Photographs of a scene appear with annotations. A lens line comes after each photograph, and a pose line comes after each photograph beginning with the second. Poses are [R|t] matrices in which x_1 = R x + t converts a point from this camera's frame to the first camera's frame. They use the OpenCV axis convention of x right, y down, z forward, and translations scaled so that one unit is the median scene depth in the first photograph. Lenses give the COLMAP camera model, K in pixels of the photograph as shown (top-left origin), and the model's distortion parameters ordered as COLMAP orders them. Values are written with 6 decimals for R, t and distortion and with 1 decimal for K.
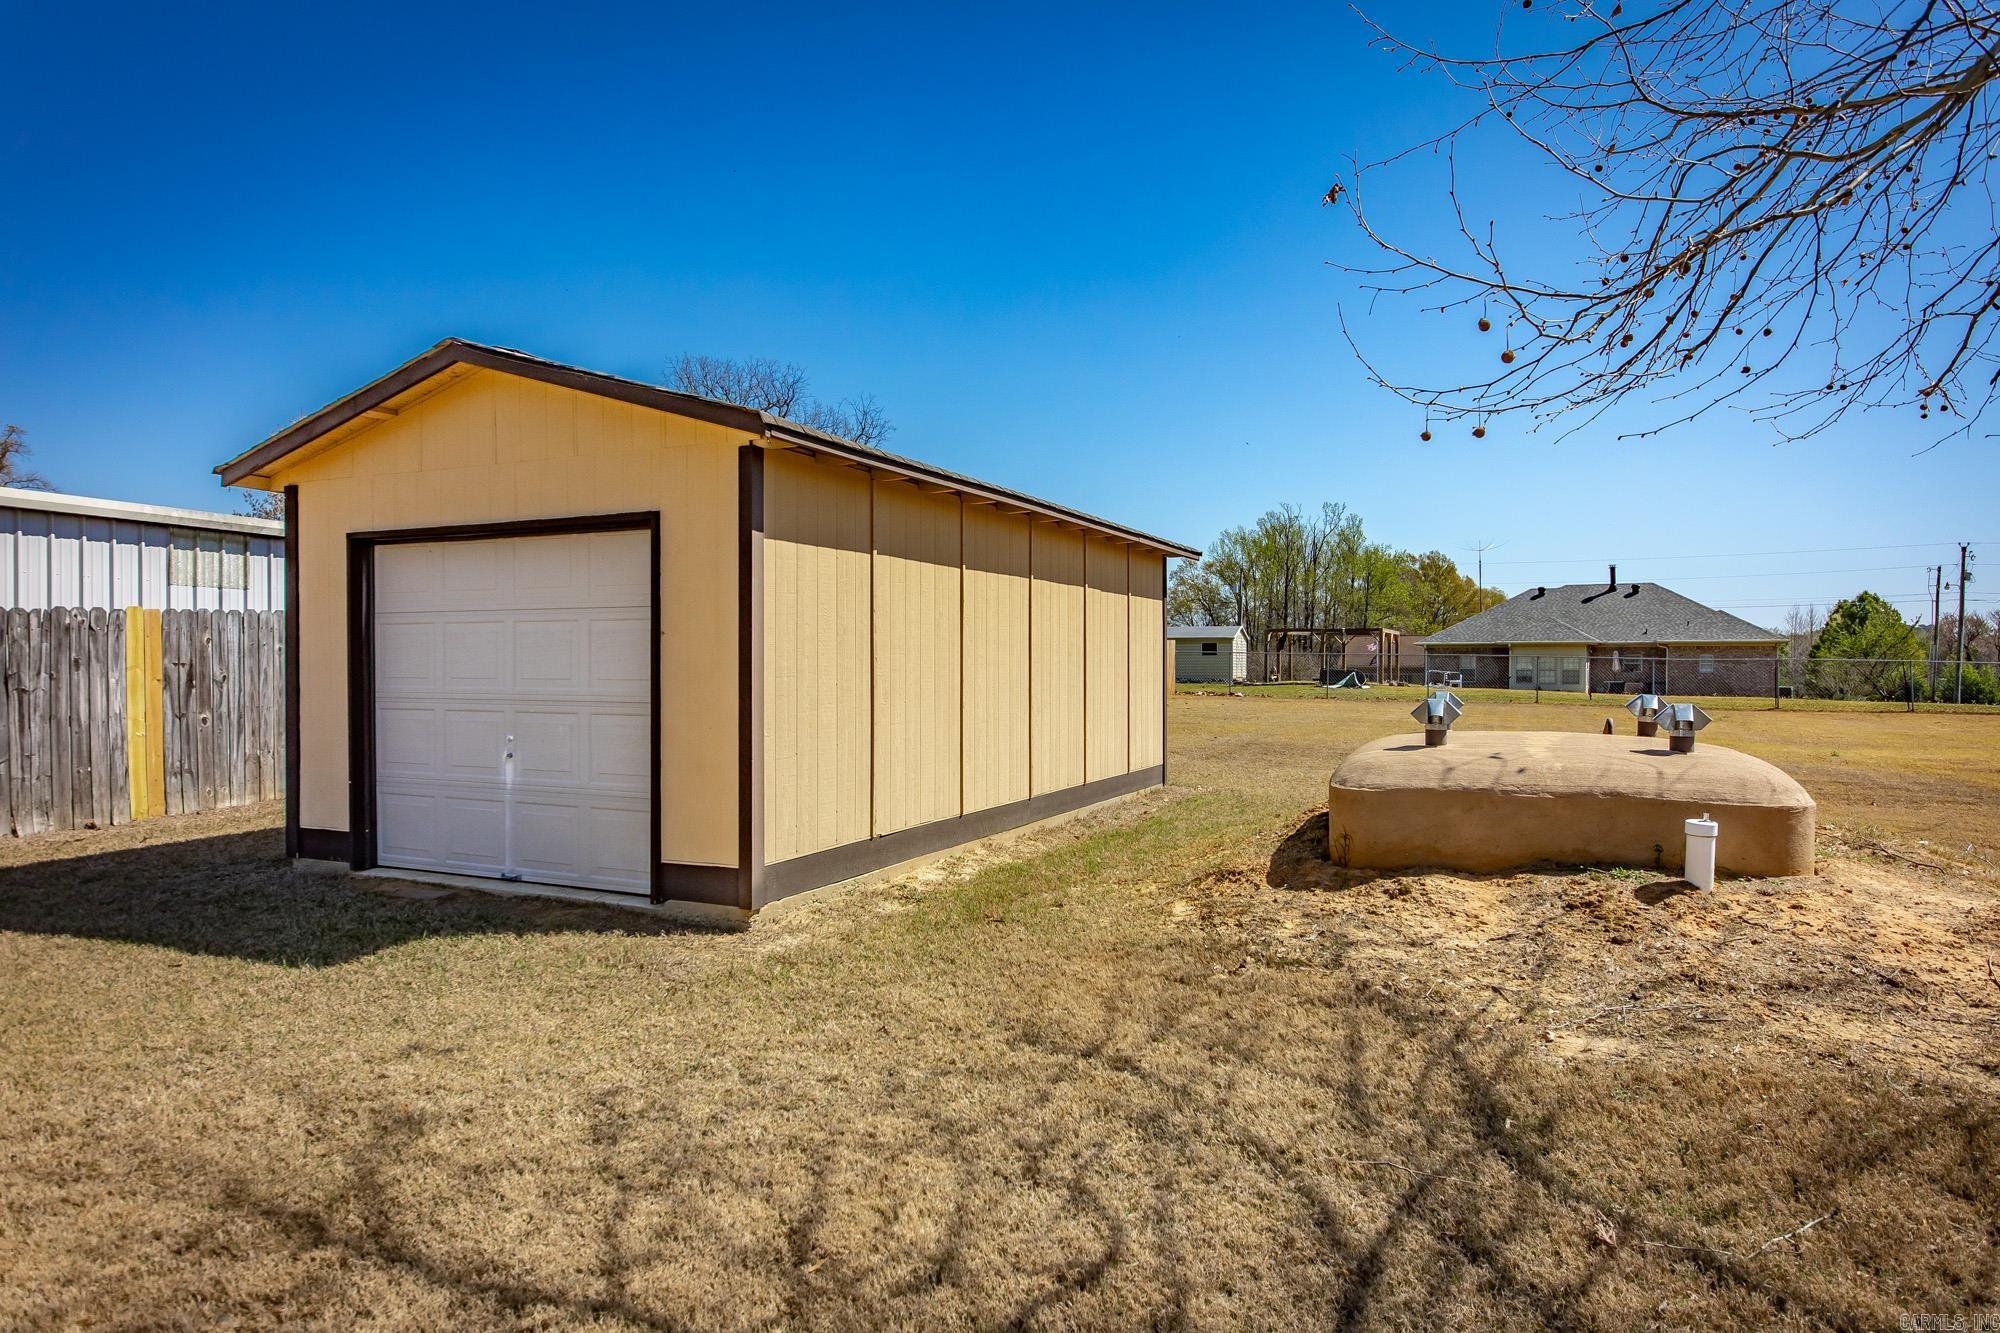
lens RADIAL K [[1089.9, 0, 981.2], [0, 1089.9, 661.2], [0, 0, 1]] dist [-0.015251, -0.000614]
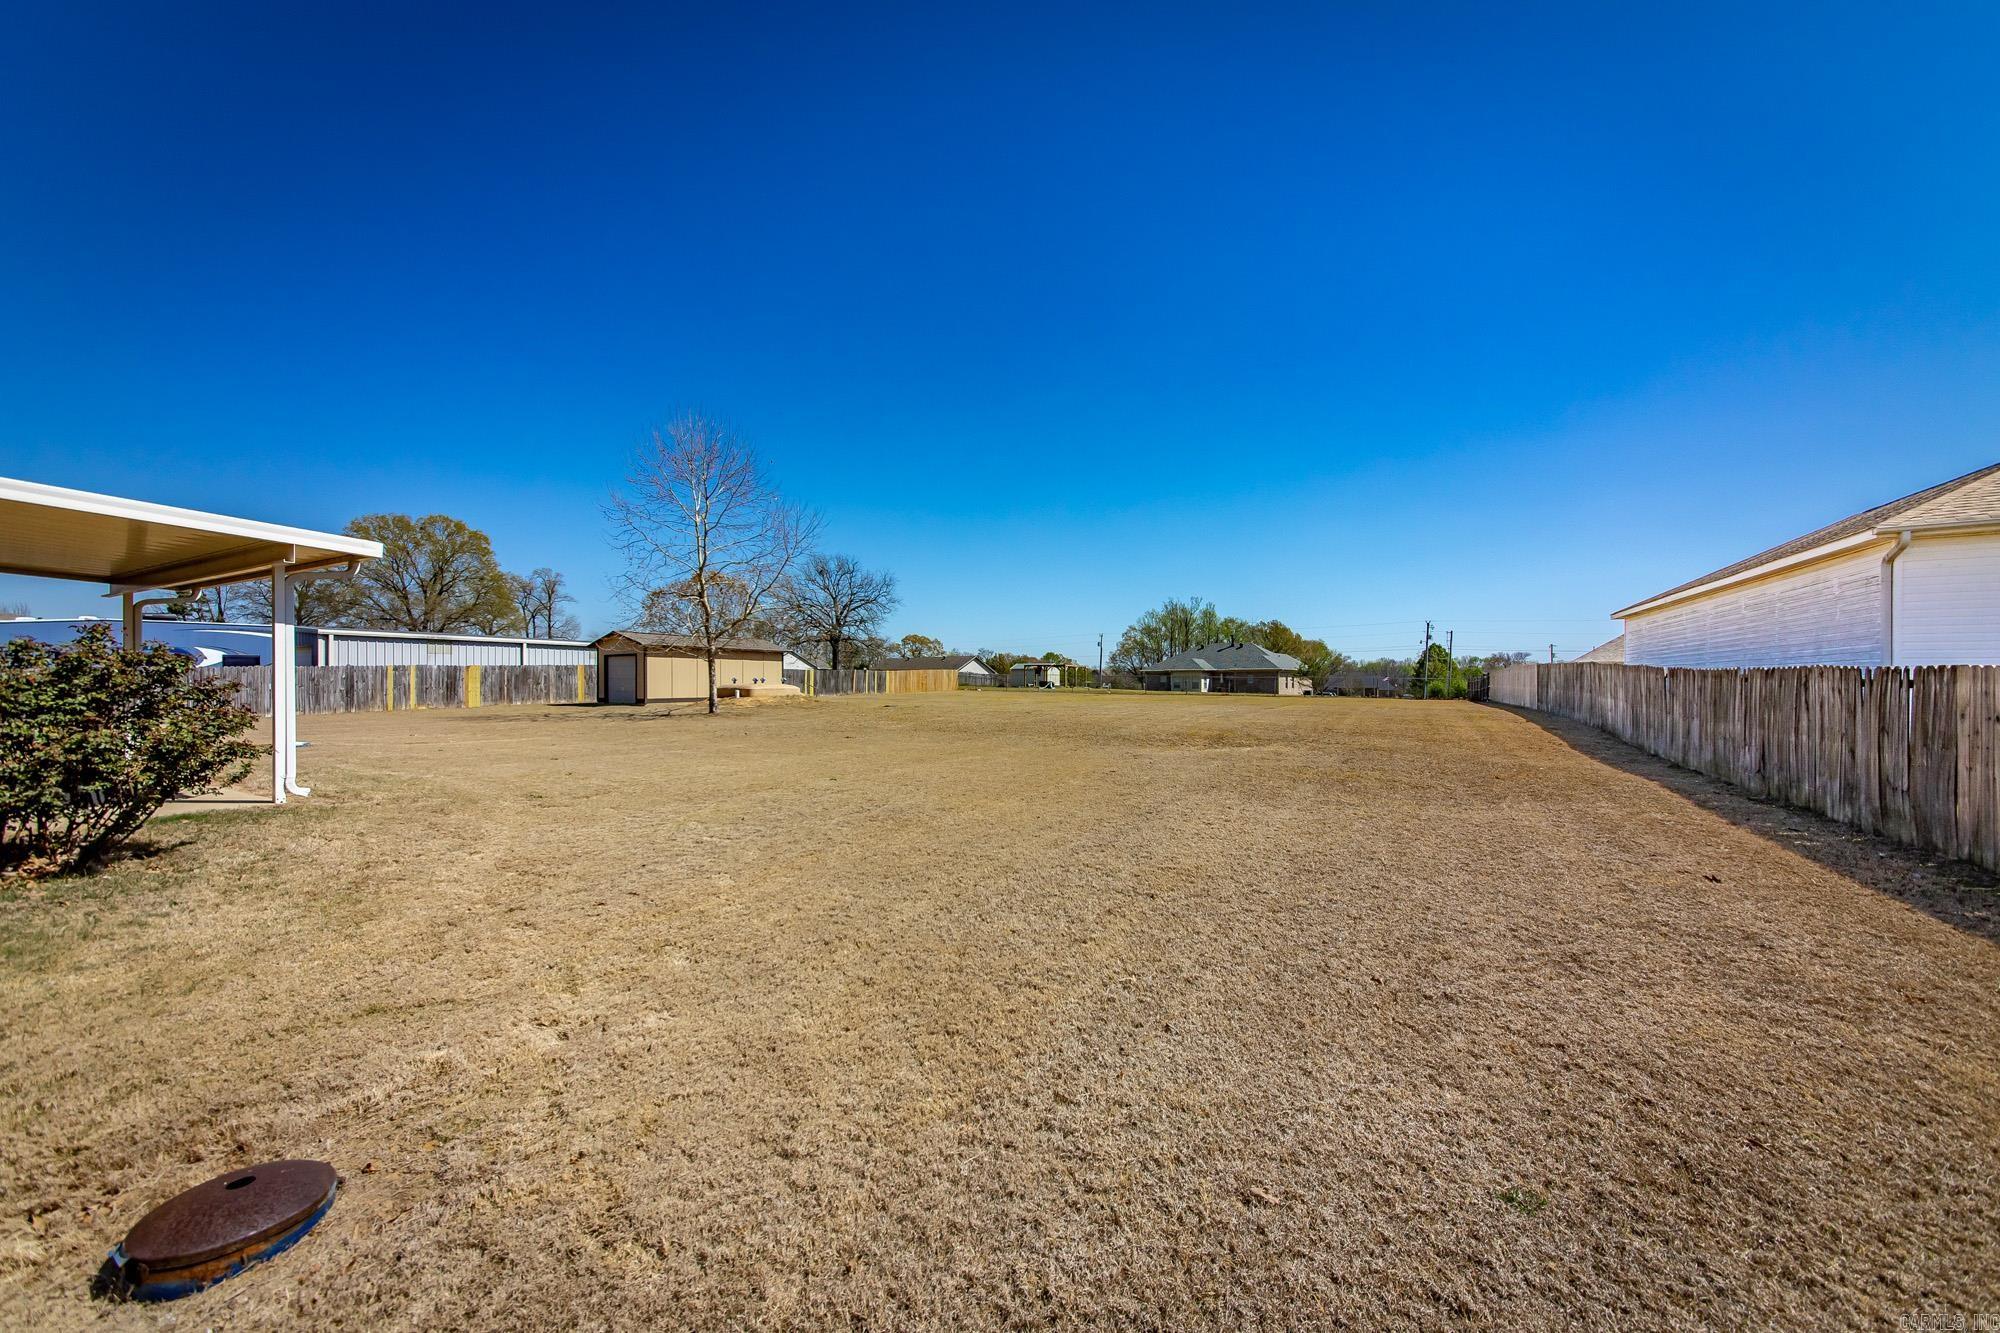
lens RADIAL K [[720.4, 0, 1054.7], [0, 720.4, 670.1], [0, 0, 1]] dist [-0.007895, 0.003660]
pose [[0.992721, -0.003693, -0.120377, 0.428732], [0.001363, 0.999810, -0.019432, 0.011015], [0.120426, 0.019127, 0.992538, -0.488213]]
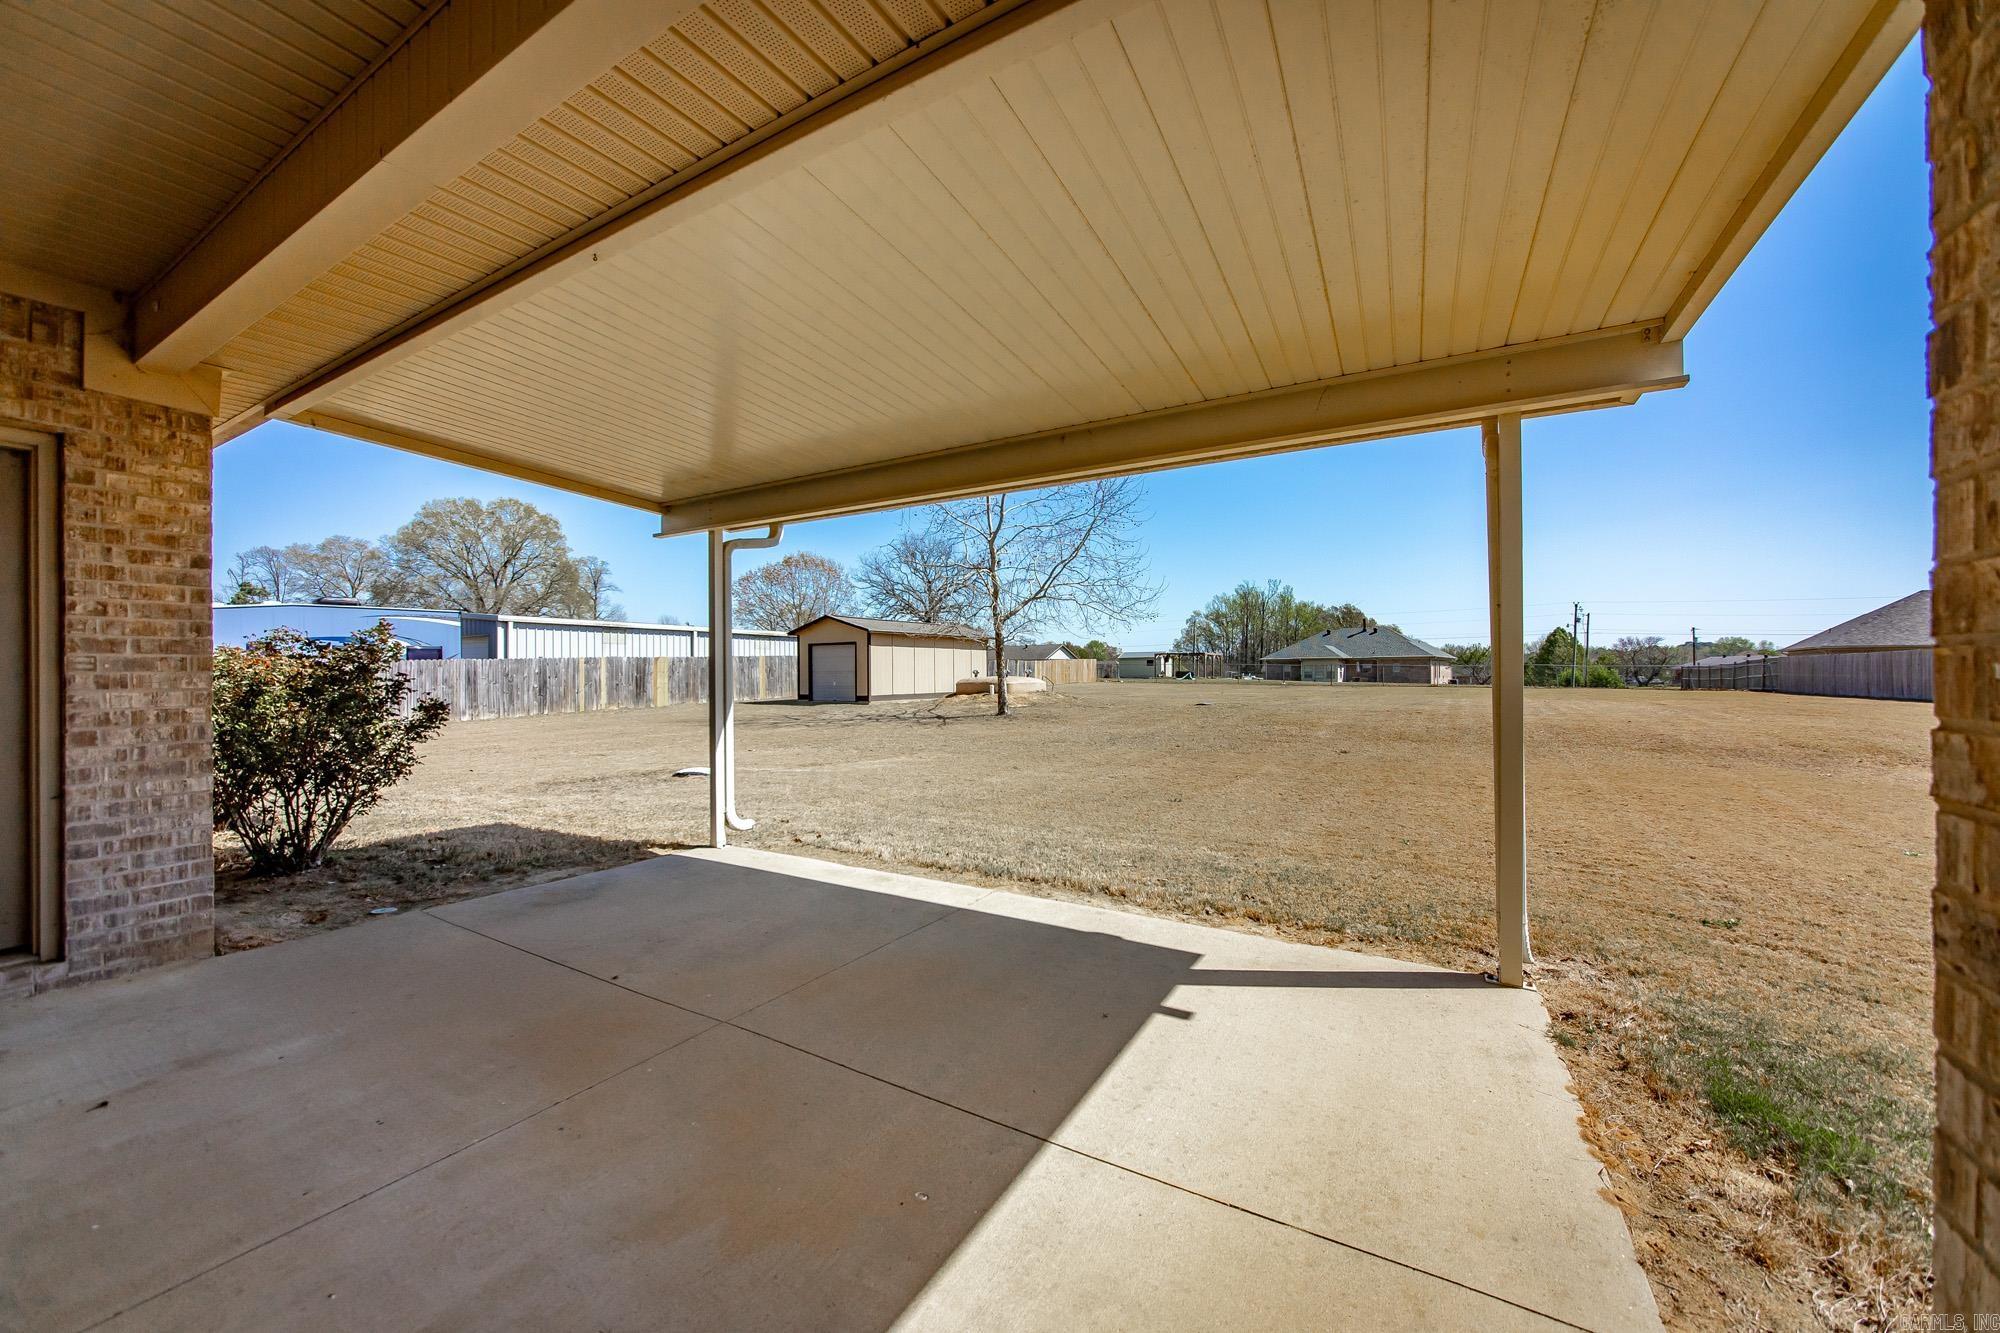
lens RADIAL K [[720.4, 0, 1016.4], [0, 720.4, 673.7], [0, 0, 1]] dist [-0.007895, 0.003660]
pose [[0.987884, -0.006089, -0.155077, 0.171495], [0.006347, 0.999979, 0.001163, 0.007019], [0.155067, -0.002133, 0.987902, -0.405342]]
